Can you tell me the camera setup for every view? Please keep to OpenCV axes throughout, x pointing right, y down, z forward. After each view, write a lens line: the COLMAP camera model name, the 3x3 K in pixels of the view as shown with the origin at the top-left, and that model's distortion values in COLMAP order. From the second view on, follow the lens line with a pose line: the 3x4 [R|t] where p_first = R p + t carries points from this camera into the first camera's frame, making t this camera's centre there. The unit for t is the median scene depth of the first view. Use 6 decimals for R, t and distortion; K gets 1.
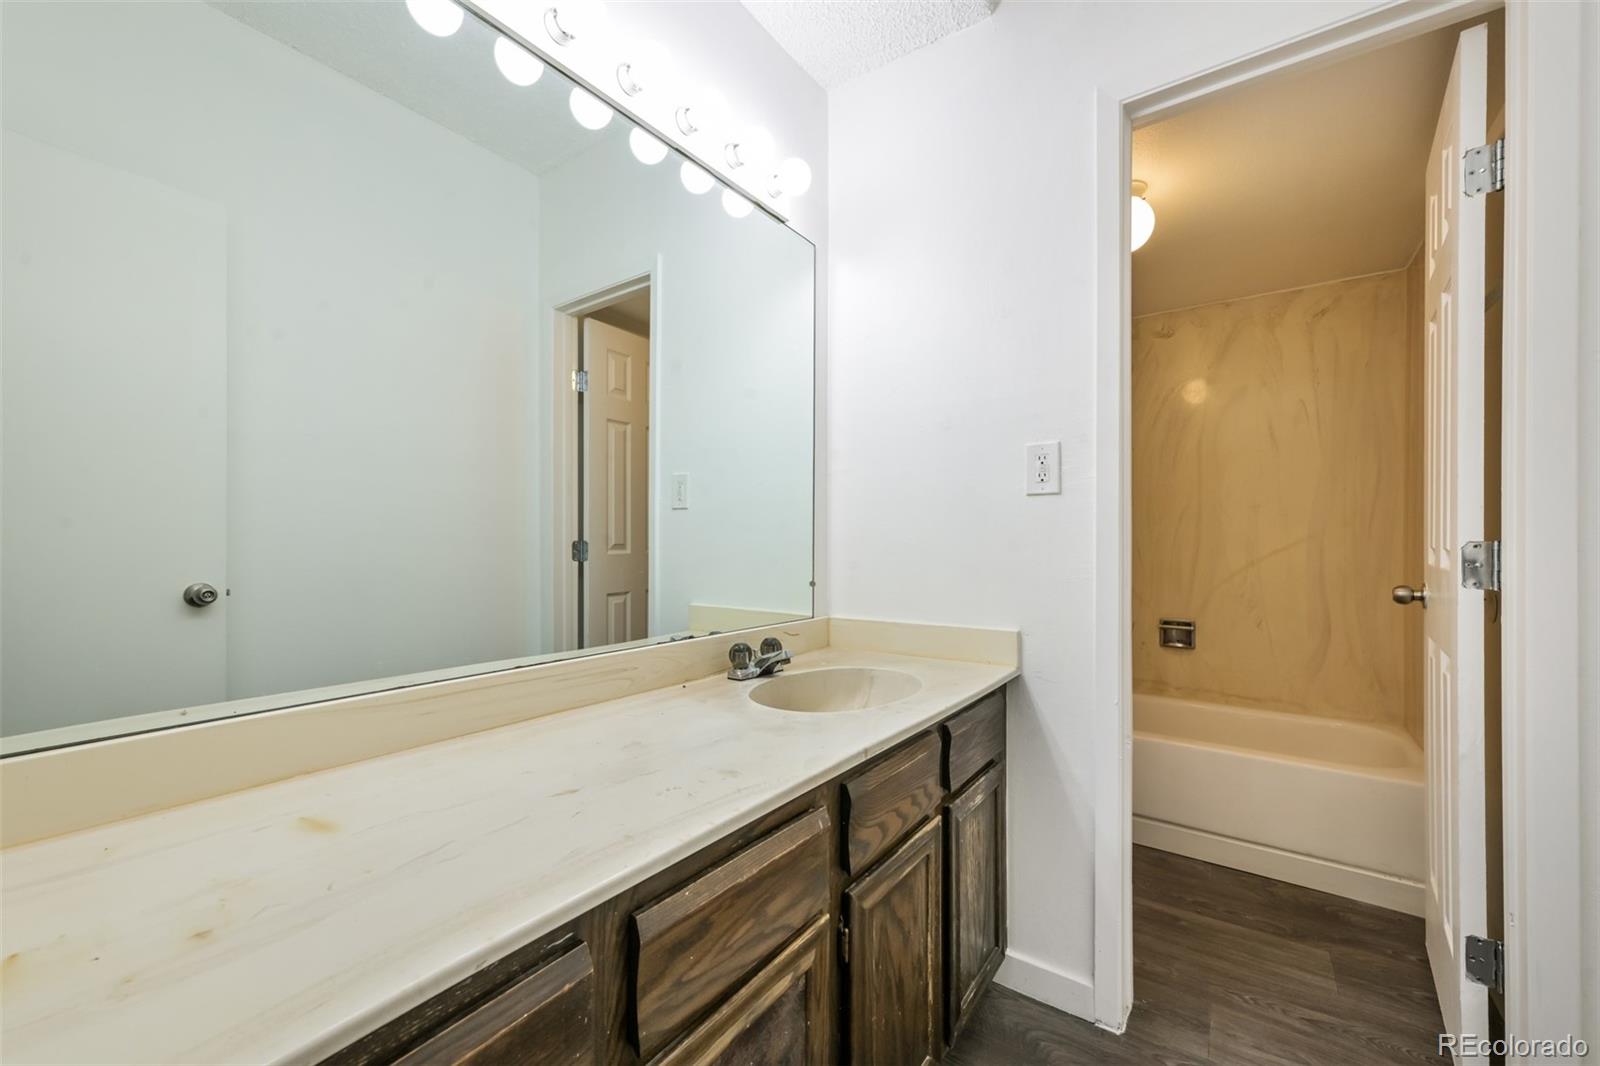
lens RADIAL K [[634.6, 0, 794.9], [0, 634.6, 532.5], [0, 0, 1]] dist [0.002749, 0.001409]
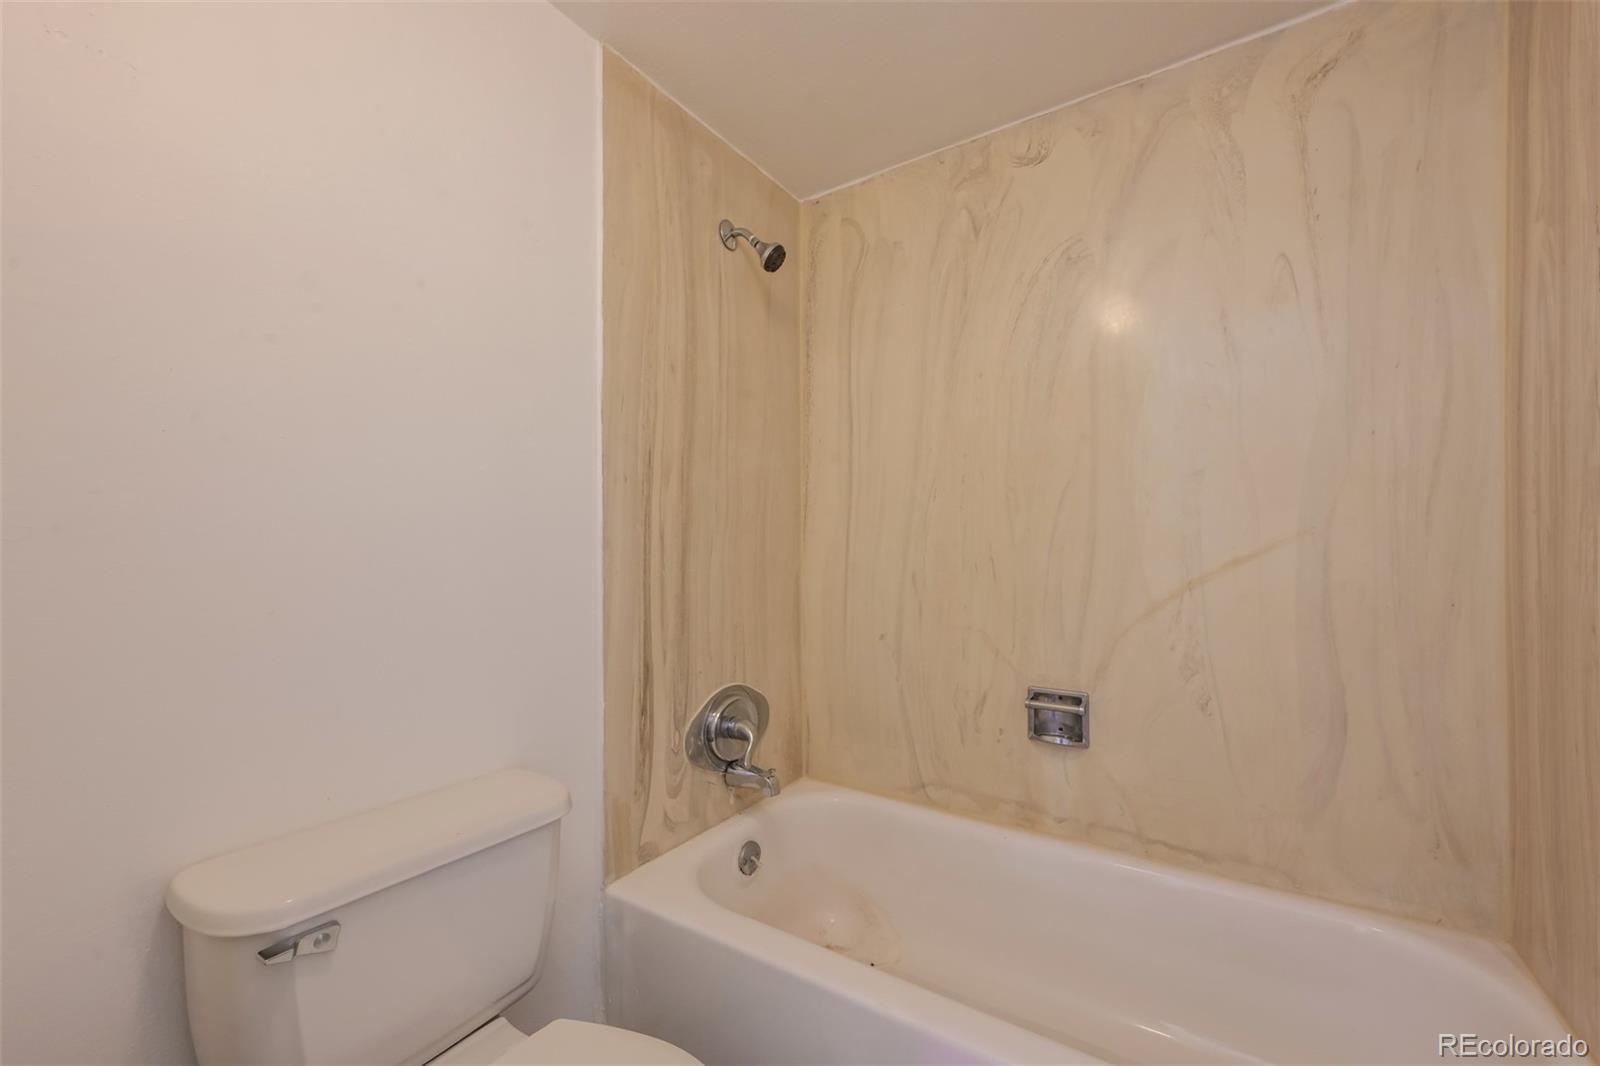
lens RADIAL K [[634.6, 0, 801.8], [0, 634.6, 530.8], [0, 0, 1]] dist [0.002749, 0.001409]
pose [[0.999464, -0.001299, 0.032707, 0.394125], [0.001683, 0.999930, -0.011711, 0.010496], [-0.032689, 0.011760, 0.999396, 0.505505]]
